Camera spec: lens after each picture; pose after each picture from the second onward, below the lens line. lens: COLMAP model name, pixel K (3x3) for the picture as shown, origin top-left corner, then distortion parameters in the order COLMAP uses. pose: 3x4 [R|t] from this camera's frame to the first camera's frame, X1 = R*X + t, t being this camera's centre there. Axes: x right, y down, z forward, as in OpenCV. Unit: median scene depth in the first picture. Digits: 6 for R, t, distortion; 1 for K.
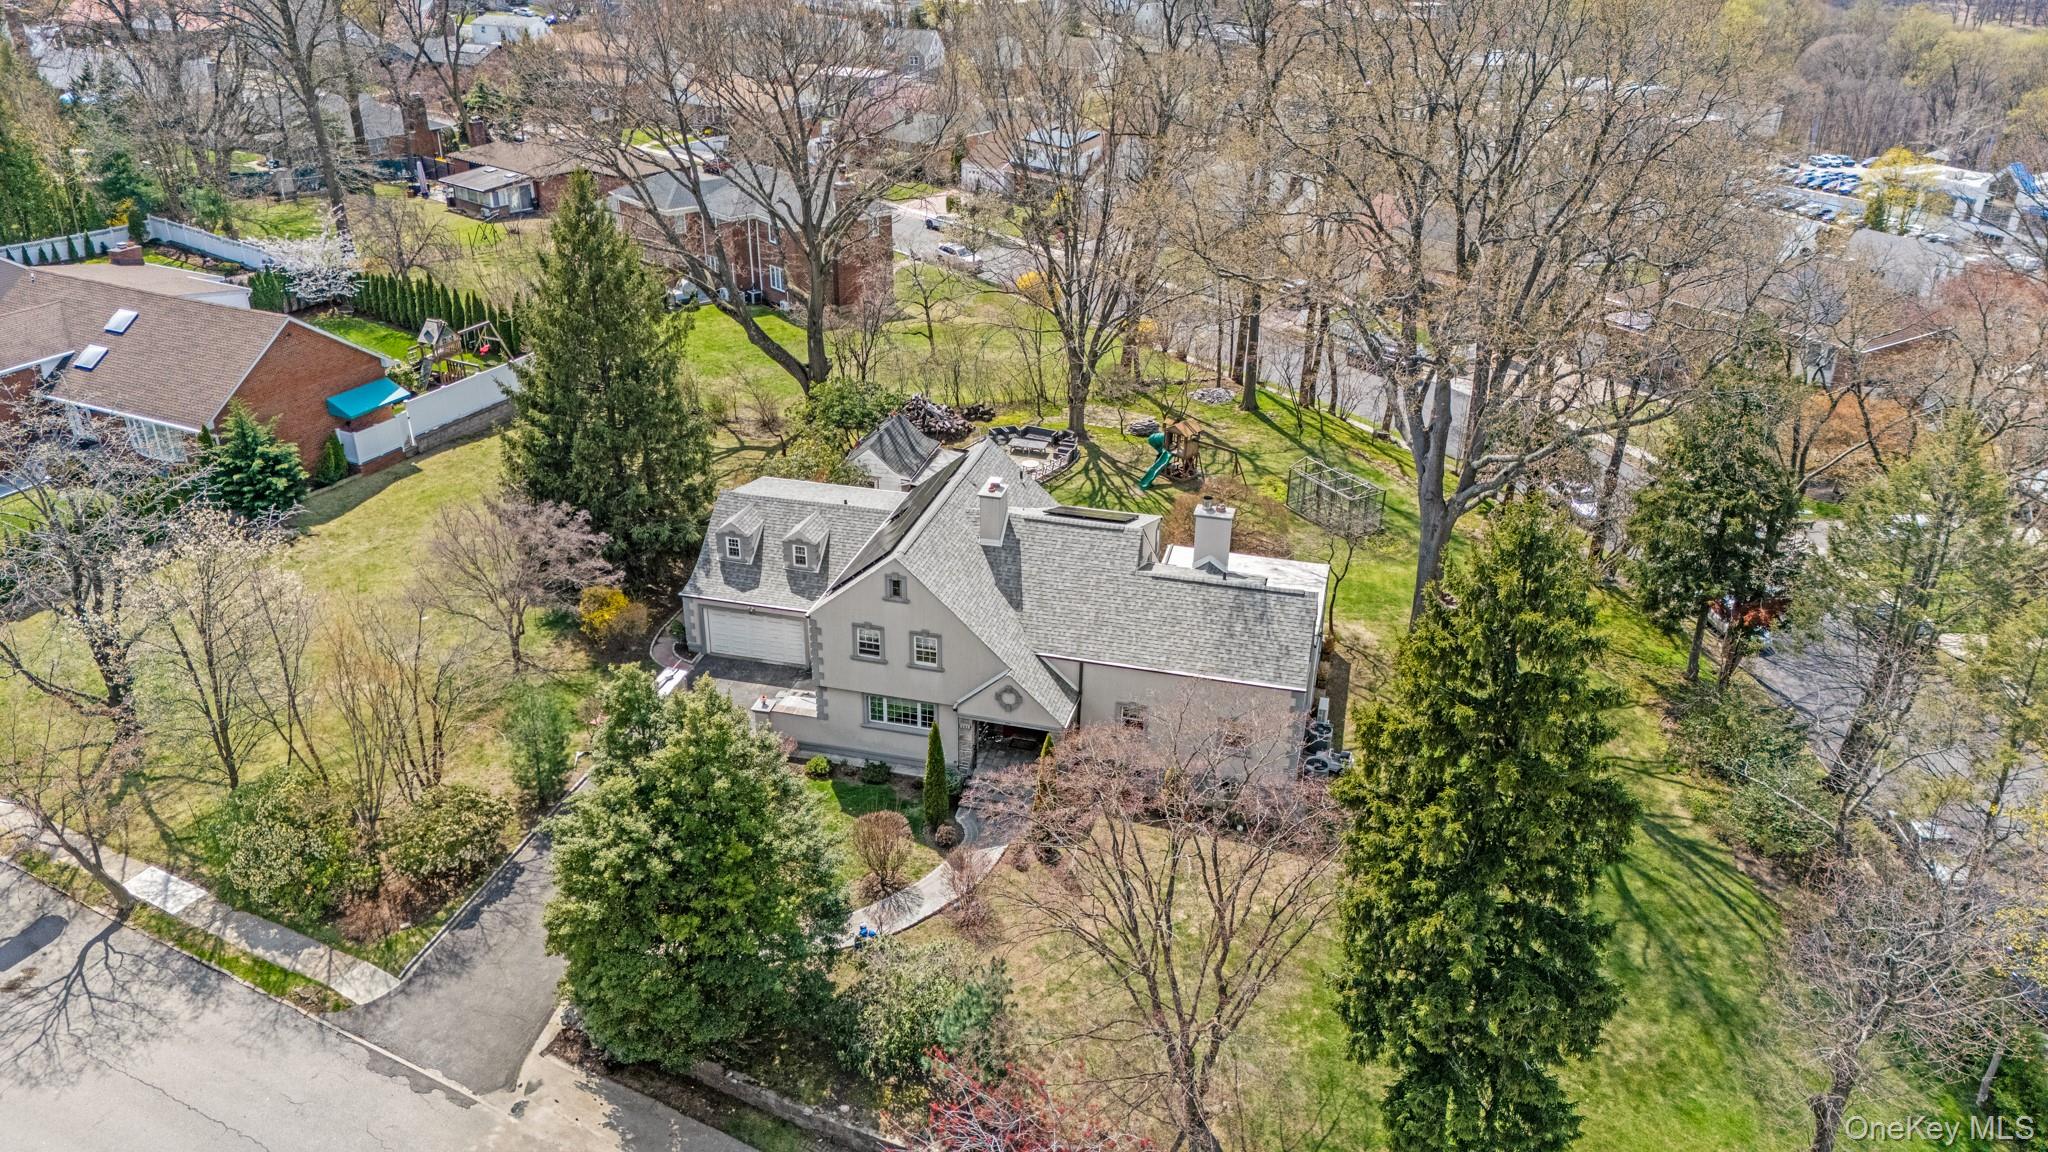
lens RADIAL K [[1494.0, 0, 1024.0], [0, 1494.0, 576.0], [0, 0, 1]] dist [0.087503, -0.137856]
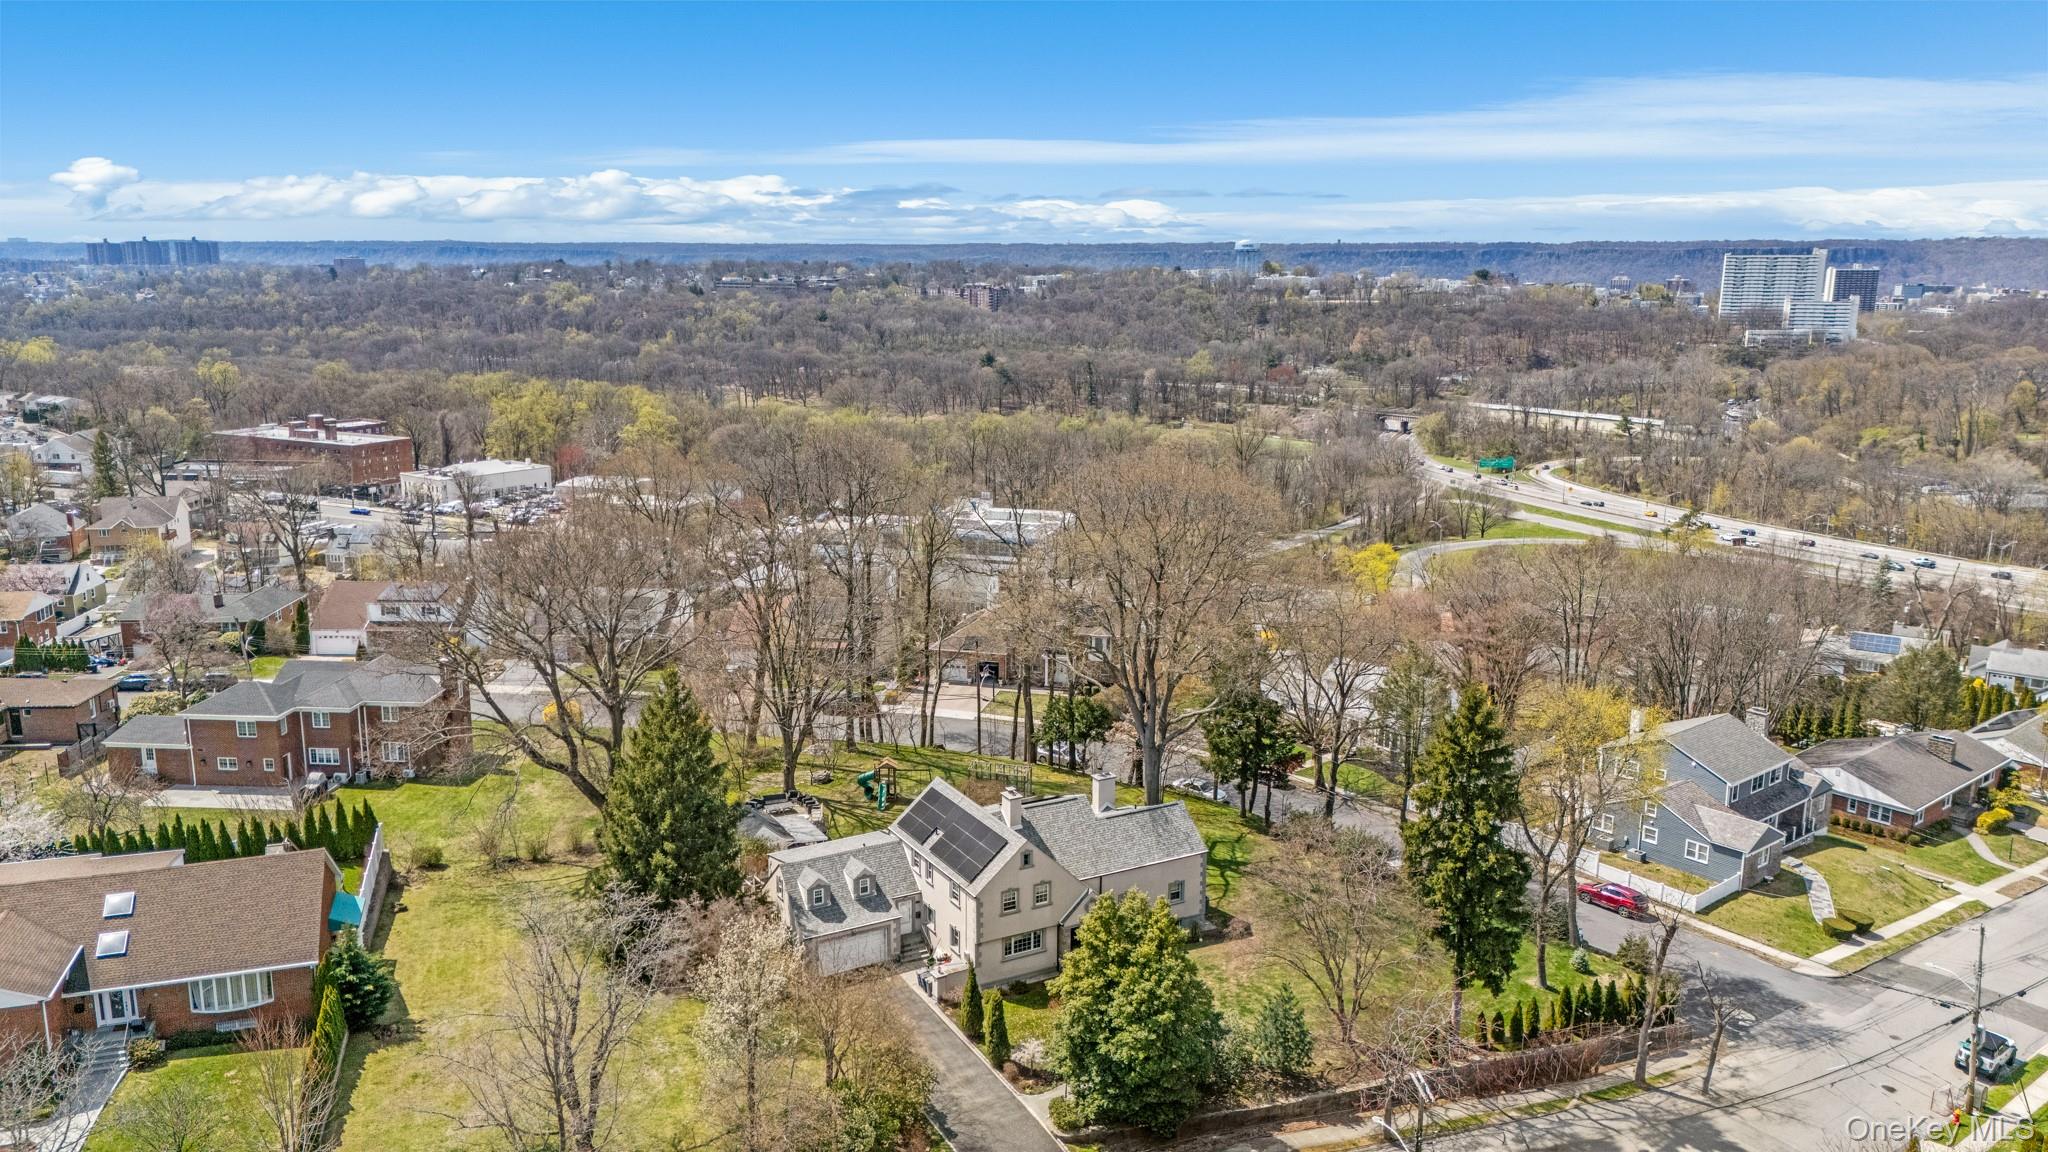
lens RADIAL K [[1436.4, 0, 1024.0], [0, 1436.4, 576.0], [0, 0, 1]] dist [0.082211, -0.098765]
pose [[0.737124, -0.156107, 0.657480, -0.912835], [0.308046, 0.943605, -0.121318, -0.080761], [-0.601462, 0.291960, 0.743641, -0.238175]]
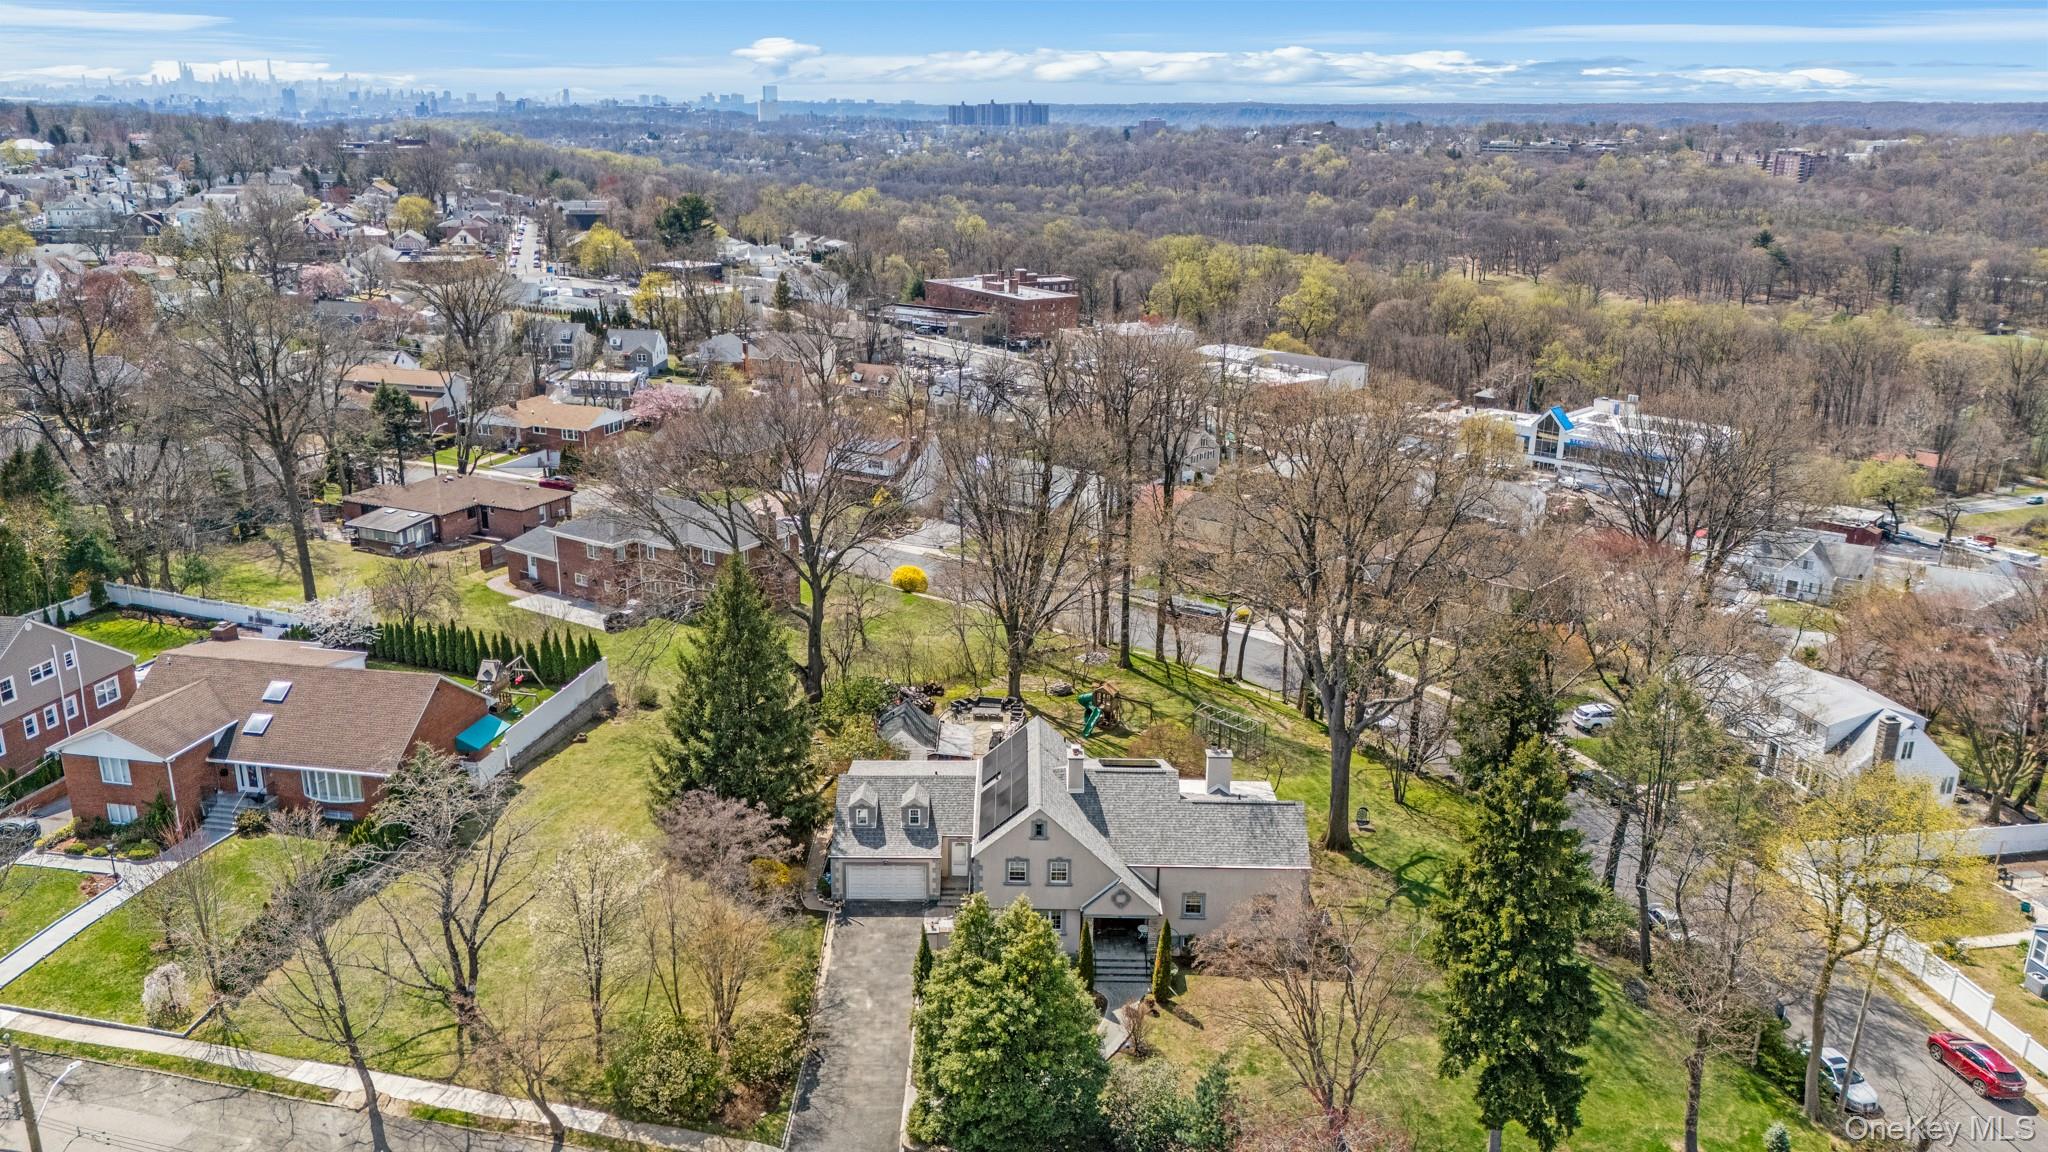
lens RADIAL K [[1457.0, 0, 1037.7], [0, 1457.0, 554.1], [0, 0, 1]] dist [0.076640, -0.077004]
pose [[0.967982, -0.073508, 0.240017, -0.340882], [0.112777, 0.981581, -0.154209, -0.030597], [-0.224261, 0.176340, 0.958442, -0.347015]]
